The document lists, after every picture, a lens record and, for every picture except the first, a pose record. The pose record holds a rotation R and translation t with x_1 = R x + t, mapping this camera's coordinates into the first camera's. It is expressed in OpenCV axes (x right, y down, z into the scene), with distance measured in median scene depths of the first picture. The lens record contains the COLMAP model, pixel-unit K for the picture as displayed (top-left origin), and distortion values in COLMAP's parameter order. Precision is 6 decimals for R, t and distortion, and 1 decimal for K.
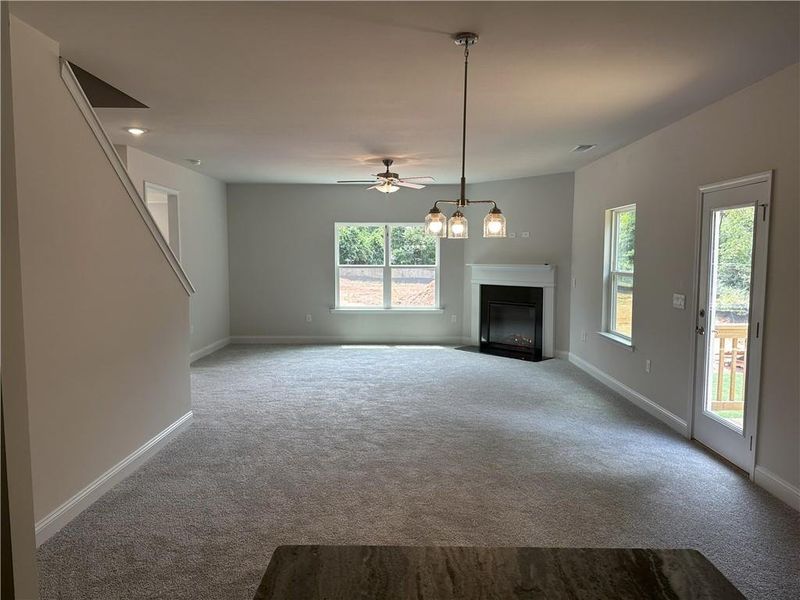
lens RADIAL K [[563.3, 0, 400.0], [0, 563.3, 300.0], [0, 0, 1]] dist [0.035292, -0.005627]
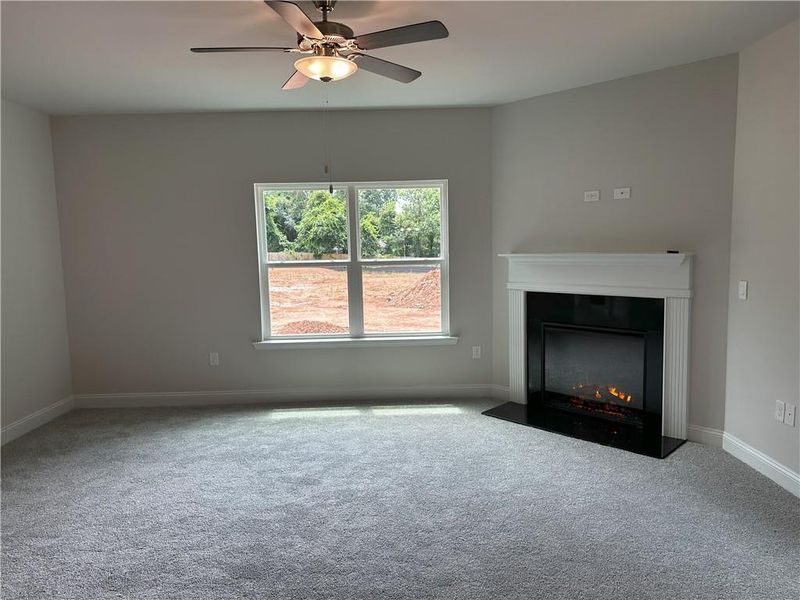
lens RADIAL K [[563.3, 0, 400.0], [0, 563.3, 300.0], [0, 0, 1]] dist [0.035292, -0.005627]
pose [[0.999556, -0.027099, 0.012363, 0.015009], [0.026809, 0.999374, 0.023068, -0.034338], [-0.012980, -0.022726, 0.999657, 0.448171]]
